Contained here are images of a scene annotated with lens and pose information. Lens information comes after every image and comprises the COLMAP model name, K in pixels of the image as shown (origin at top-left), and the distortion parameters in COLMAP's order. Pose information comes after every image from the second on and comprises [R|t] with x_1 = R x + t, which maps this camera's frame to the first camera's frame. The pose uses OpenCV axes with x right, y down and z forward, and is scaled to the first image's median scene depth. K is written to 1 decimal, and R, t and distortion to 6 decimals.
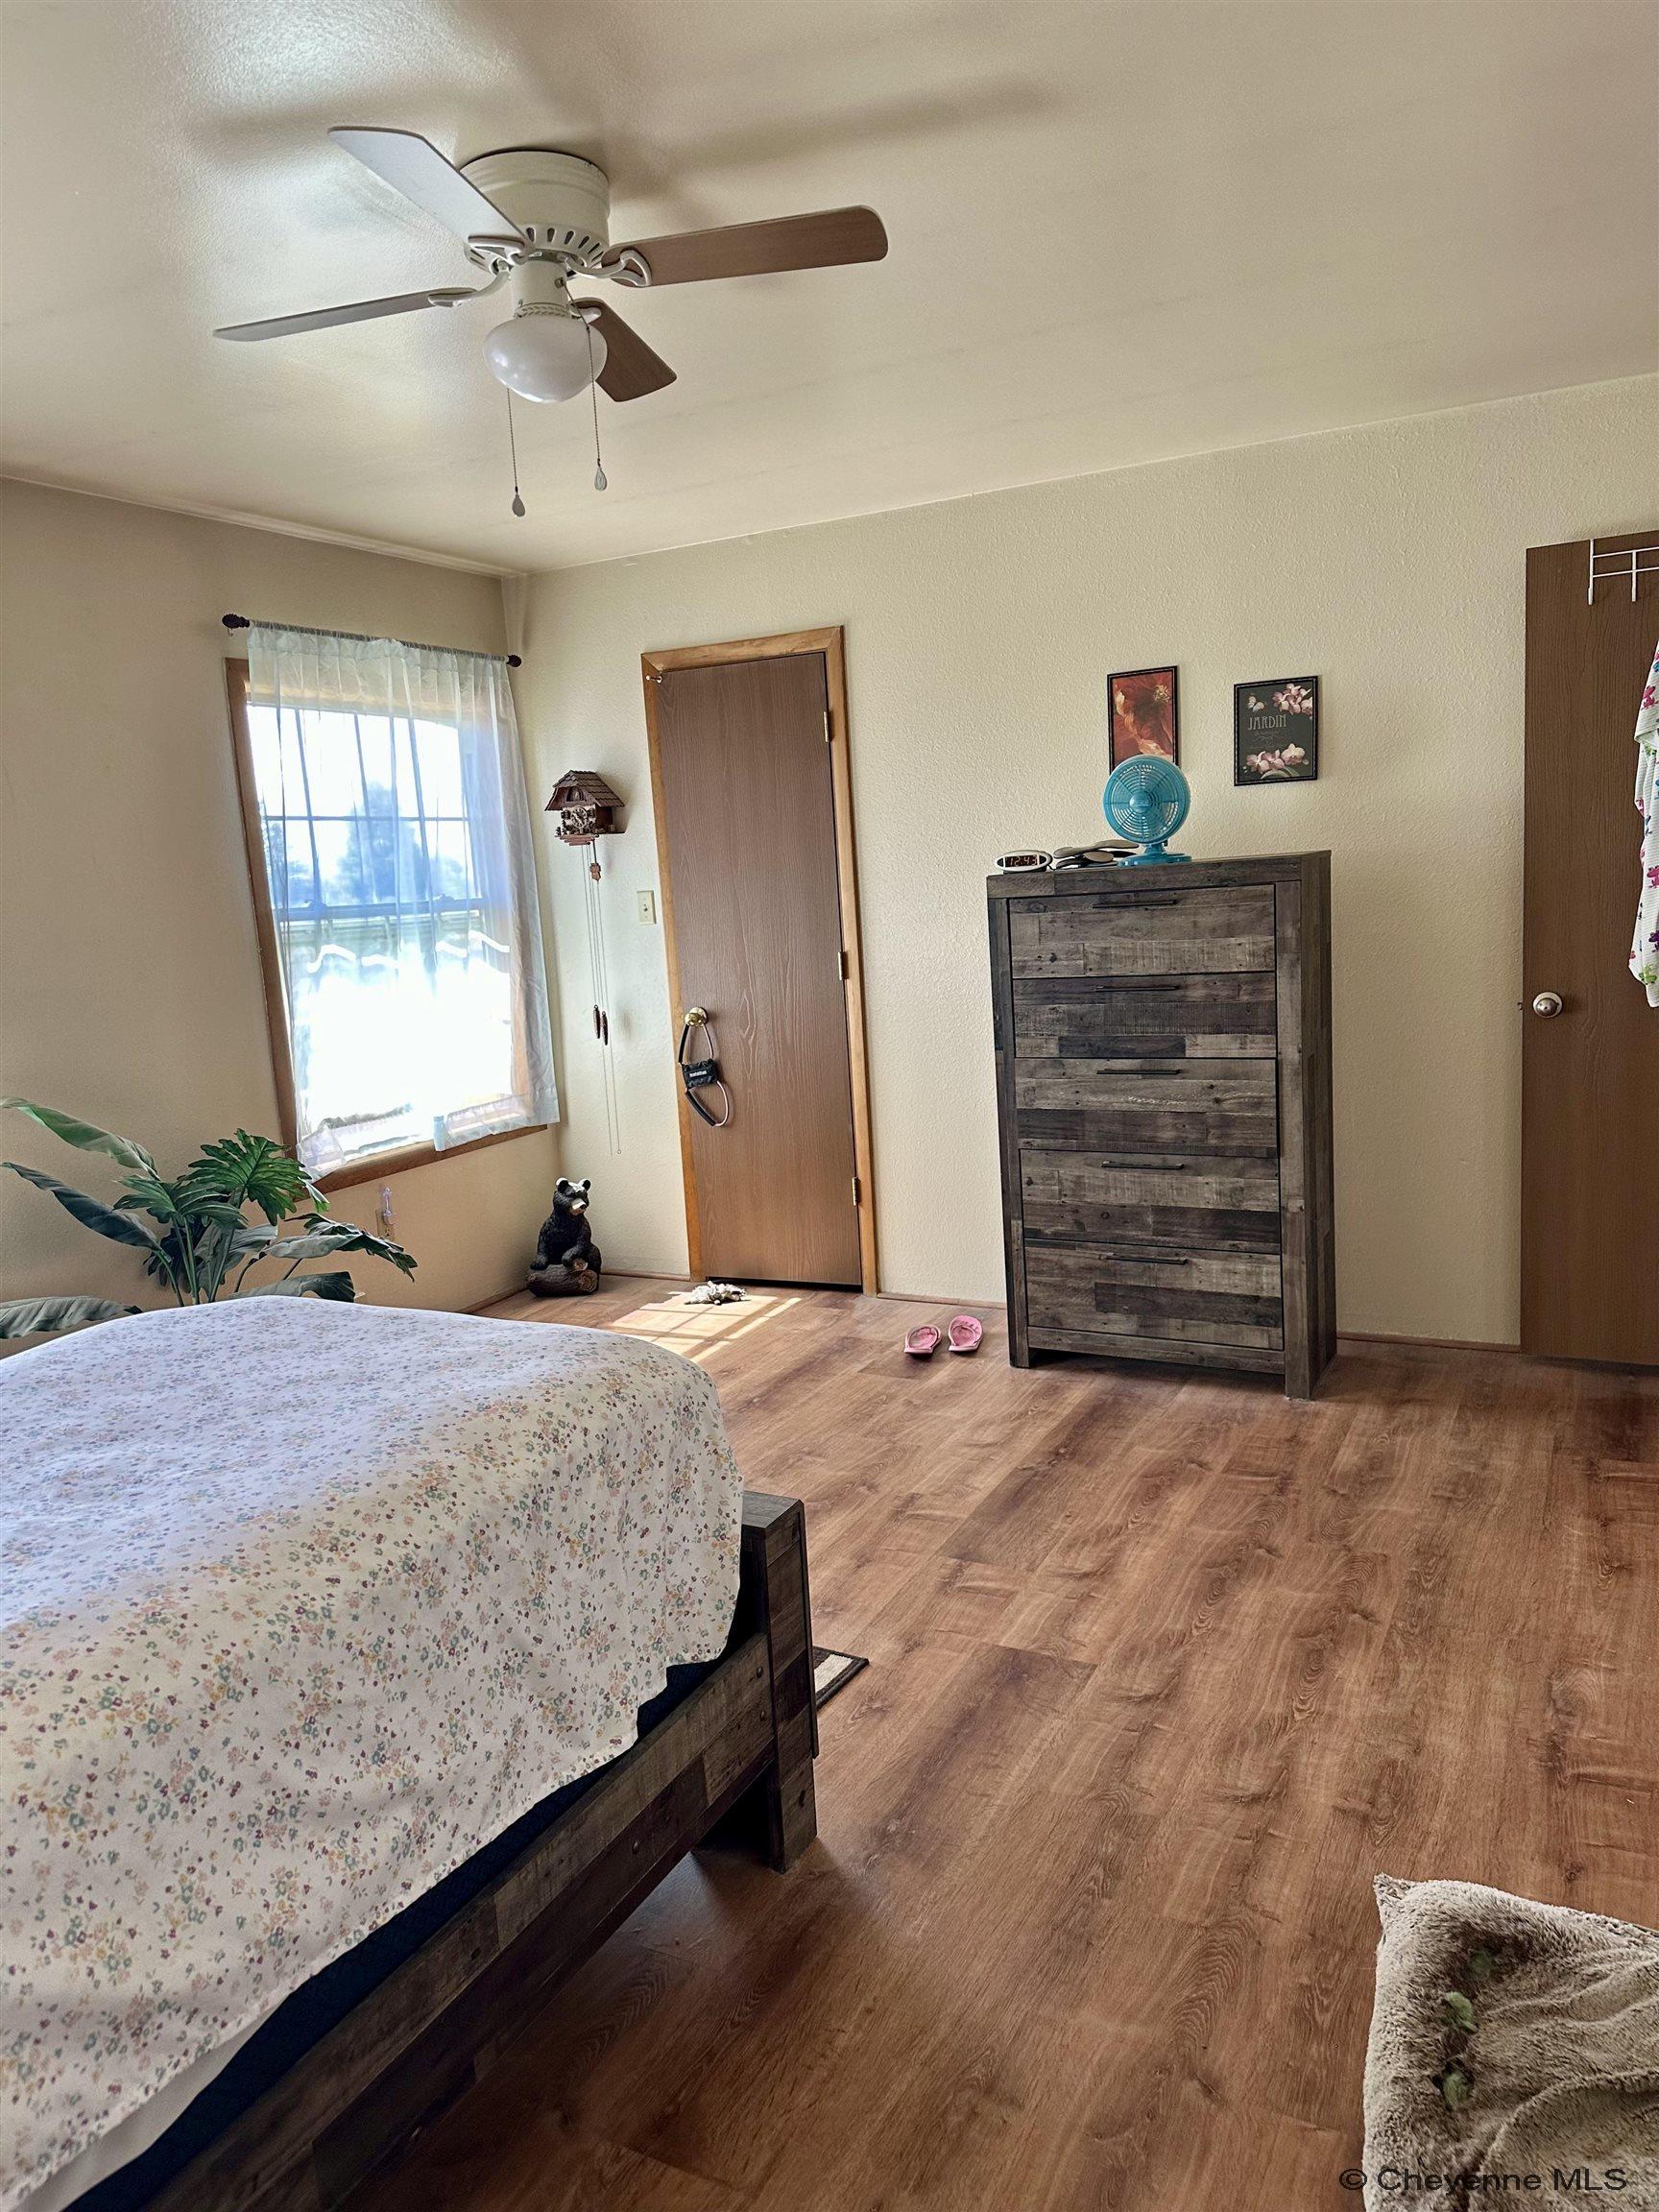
lens RADIAL K [[1530.5, 0, 830.9], [0, 1530.5, 1110.7], [0, 0, 1]] dist [0.027320, -0.020168]
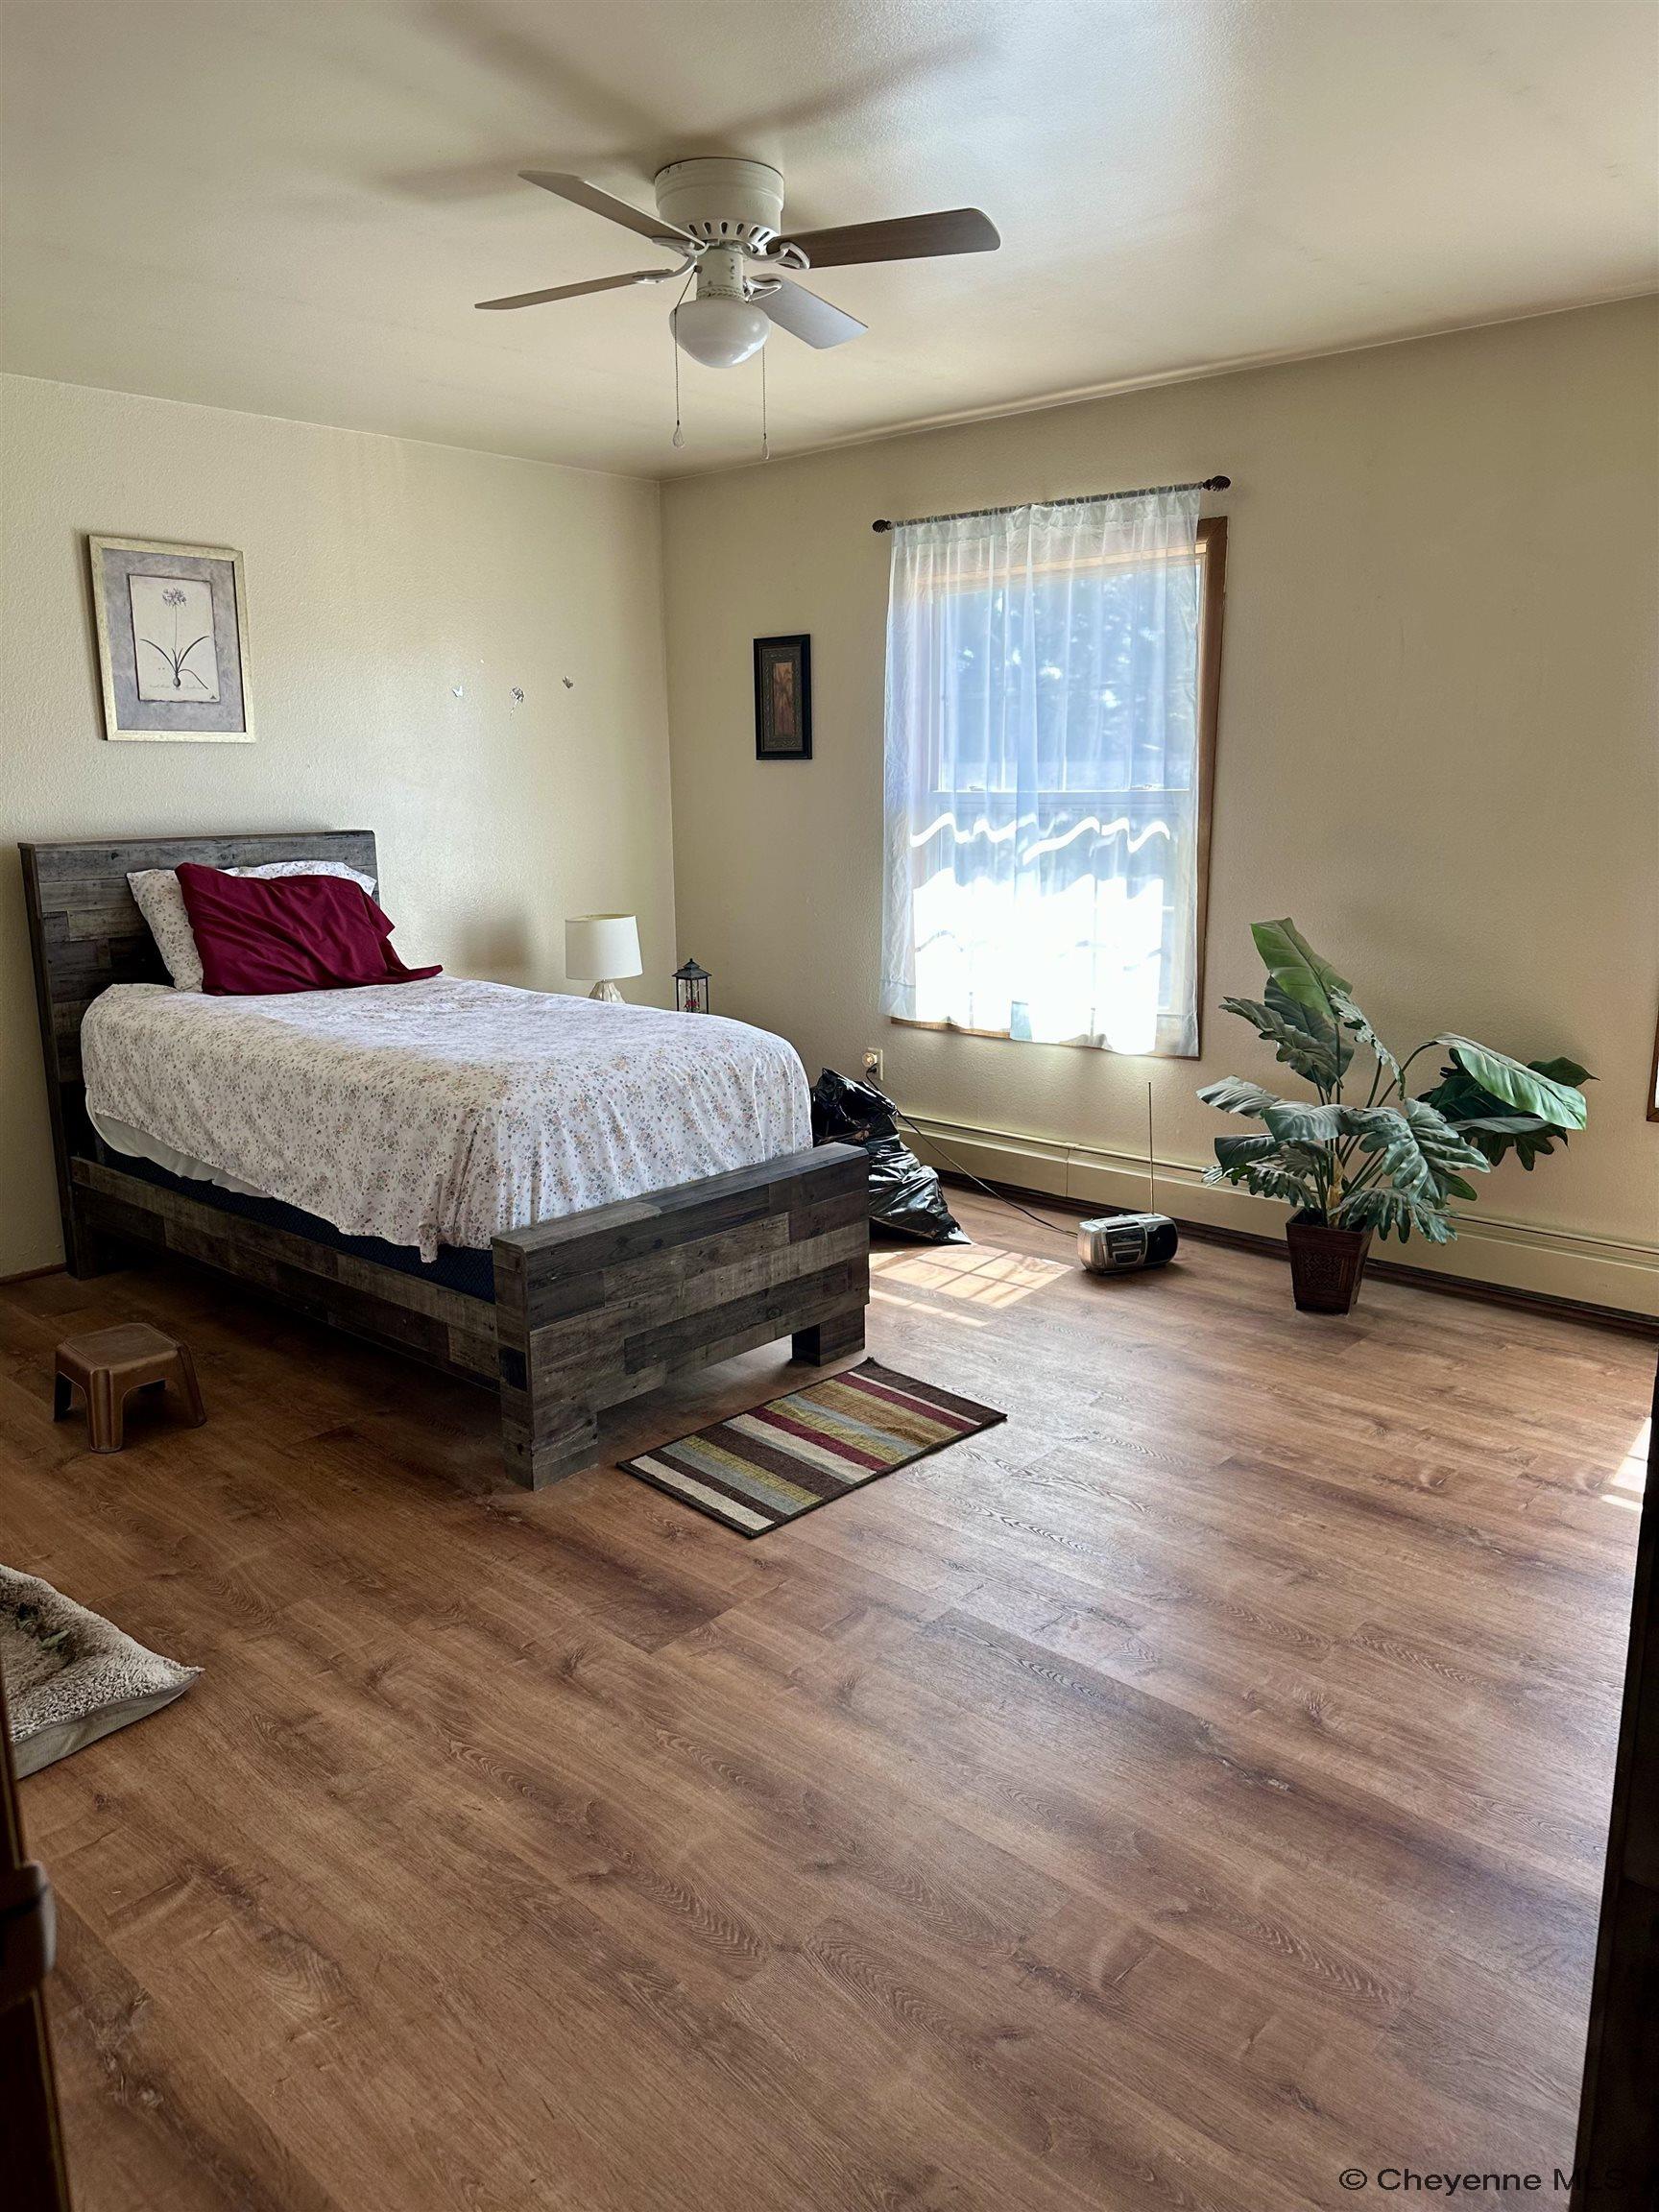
lens RADIAL K [[1530.5, 0, 825.3], [0, 1530.5, 1089.6], [0, 0, 1]] dist [0.027320, -0.020168]
pose [[-0.238080, 0.256287, -0.936822, 0.993442], [-0.136915, 0.946069, 0.293611, -0.270486], [0.961547, 0.198168, -0.190151, 1.285898]]
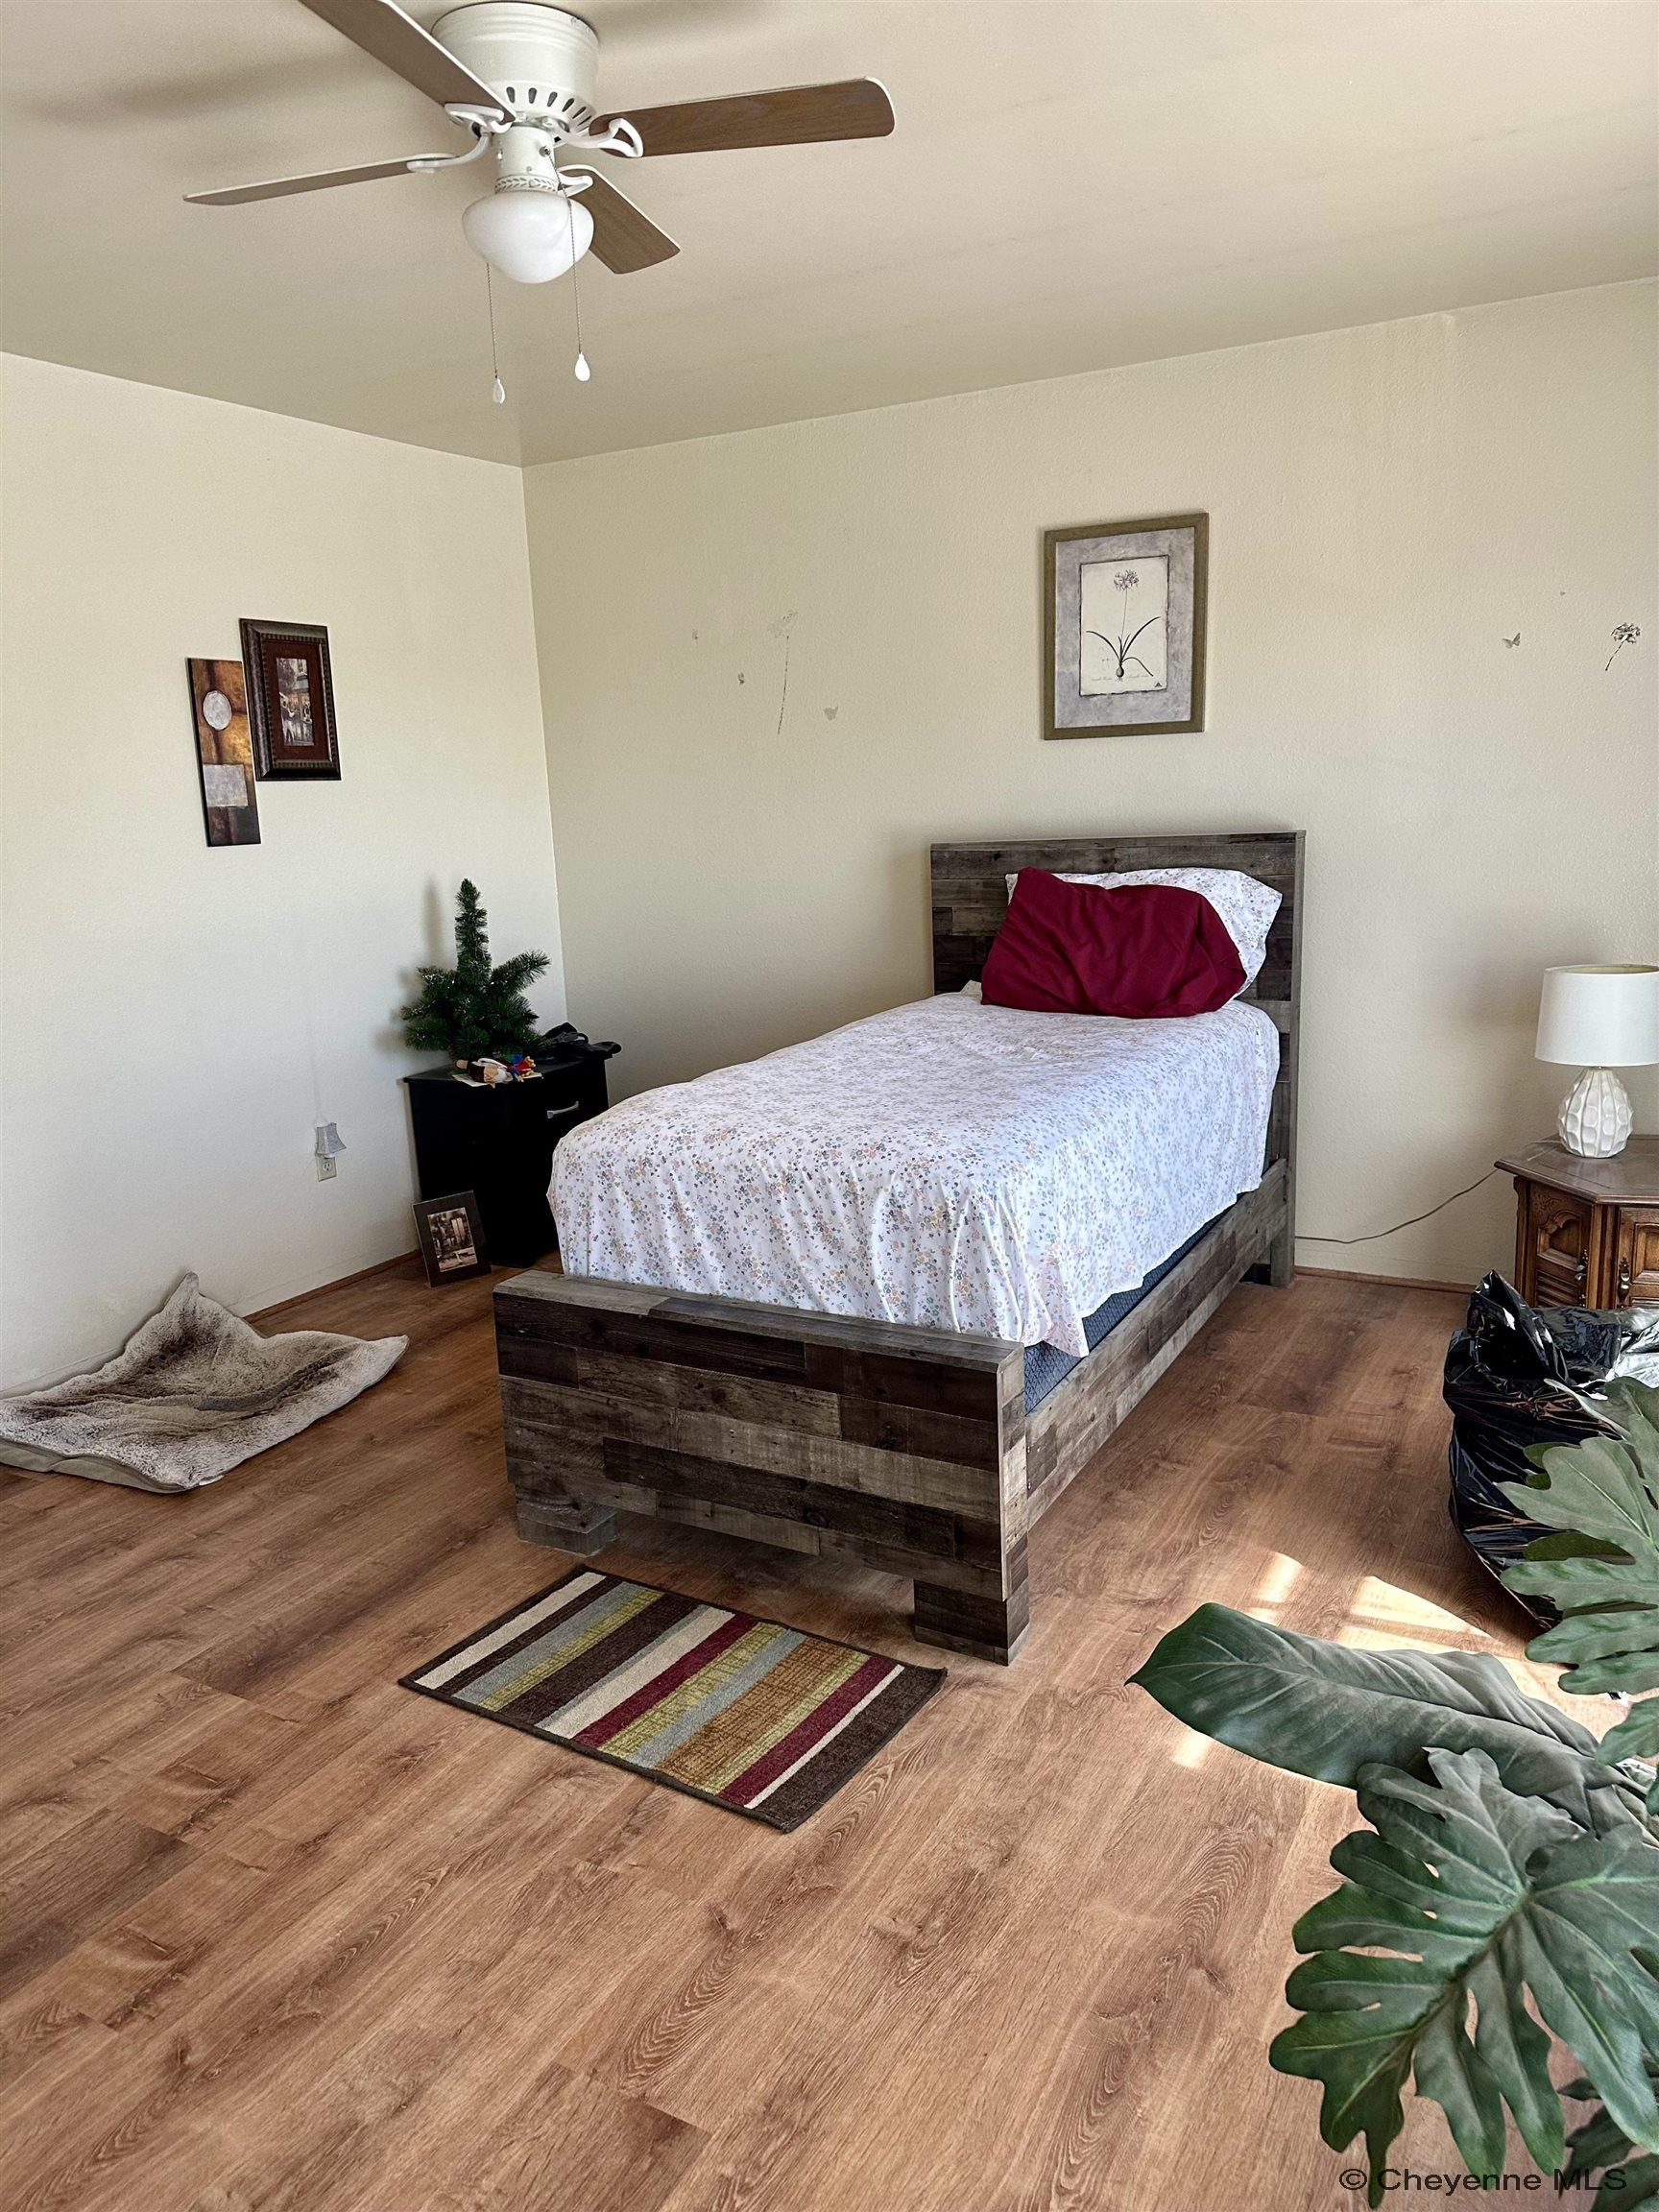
lens RADIAL K [[1530.5, 0, 819.2], [0, 1530.5, 1116.7], [0, 0, 1]] dist [0.027320, -0.020168]
pose [[-0.994311, 0.093853, 0.050377, -0.327514], [0.105714, 0.927468, 0.358647, -0.276271], [-0.013063, 0.361933, -0.932113, 1.869954]]
